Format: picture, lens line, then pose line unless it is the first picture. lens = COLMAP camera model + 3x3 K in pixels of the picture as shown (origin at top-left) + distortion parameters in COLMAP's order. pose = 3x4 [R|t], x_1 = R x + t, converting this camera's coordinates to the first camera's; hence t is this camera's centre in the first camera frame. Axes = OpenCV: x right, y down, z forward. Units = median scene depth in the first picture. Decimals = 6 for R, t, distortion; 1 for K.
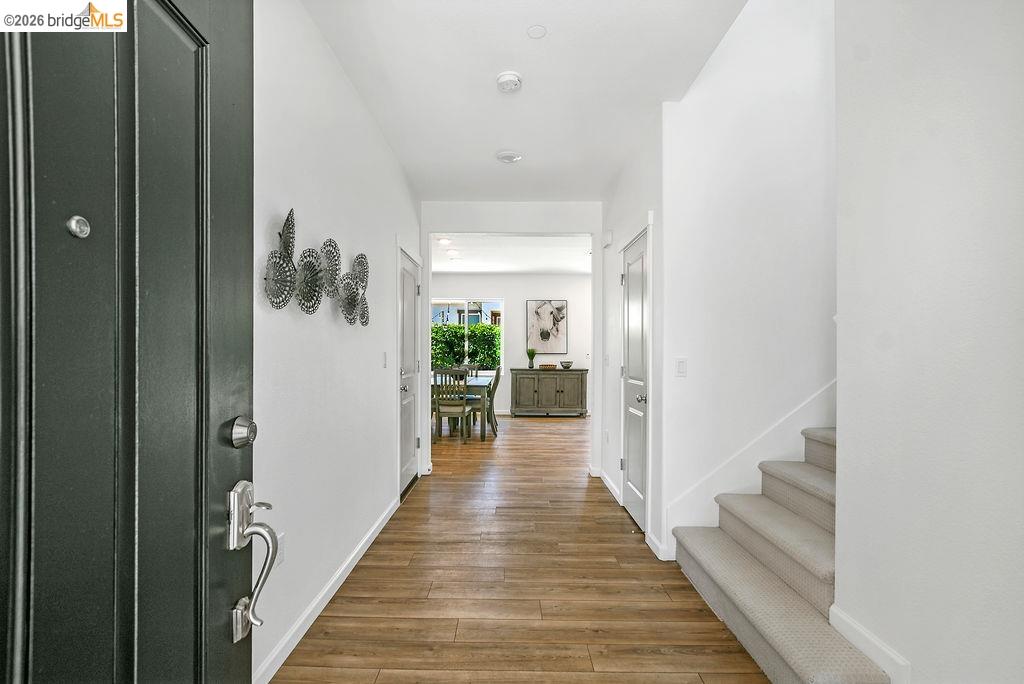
lens RADIAL K [[487.1, 0, 502.2], [0, 487.1, 346.2], [0, 0, 1]] dist [-0.050143, 0.007324]
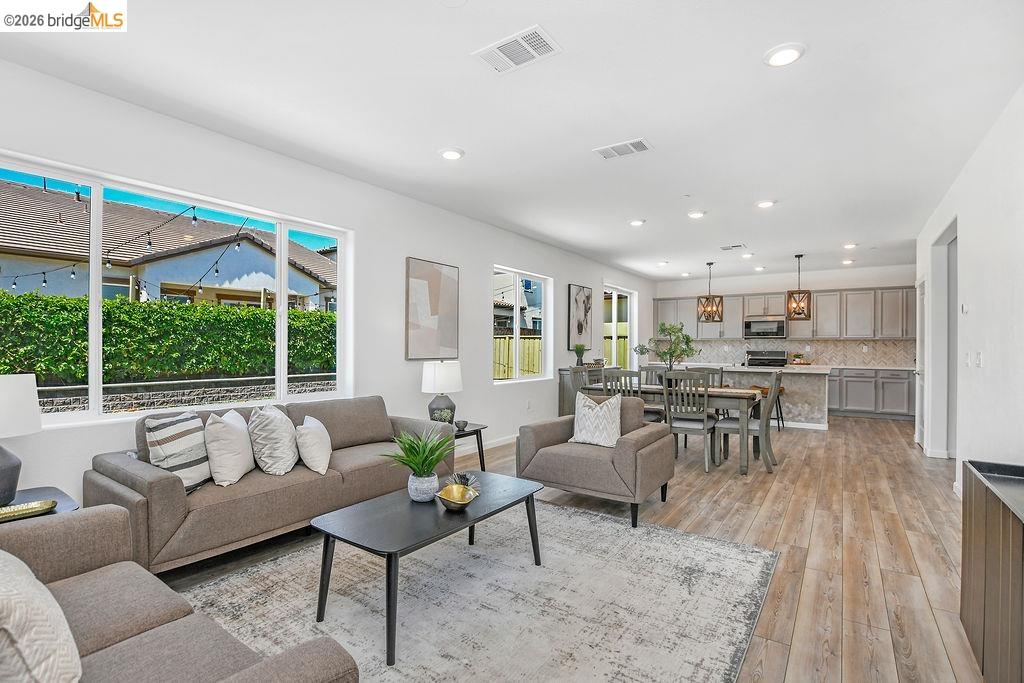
lens RADIAL K [[487.1, 0, 502.2], [0, 487.1, 345.7], [0, 0, 1]] dist [-0.050143, 0.007324]
pose [[0.560127, -0.000148, 0.828406, -0.677103], [-0.008631, 0.999945, 0.006014, 0.004098], [-0.828362, -0.010518, 0.560095, 0.645460]]
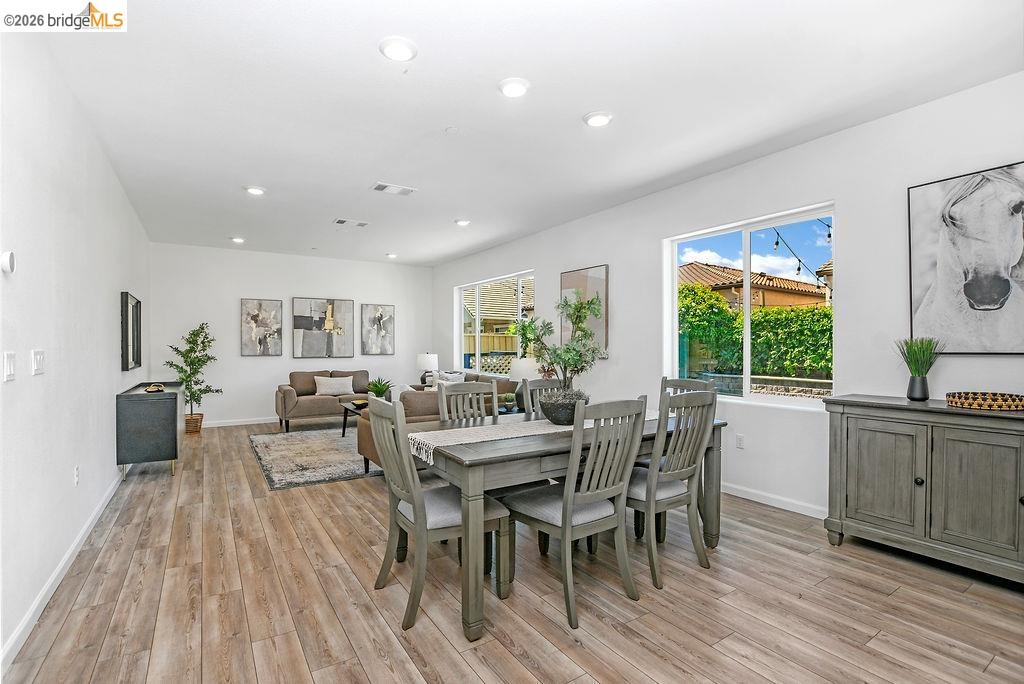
lens RADIAL K [[487.1, 0, 502.2], [0, 487.1, 346.2], [0, 0, 1]] dist [-0.050143, 0.007324]
pose [[0.545700, -0.003765, -0.837972, 0.162536], [0.008759, 0.999961, 0.001211, 0.007574], [0.837935, -0.008001, 0.545712, 0.606998]]
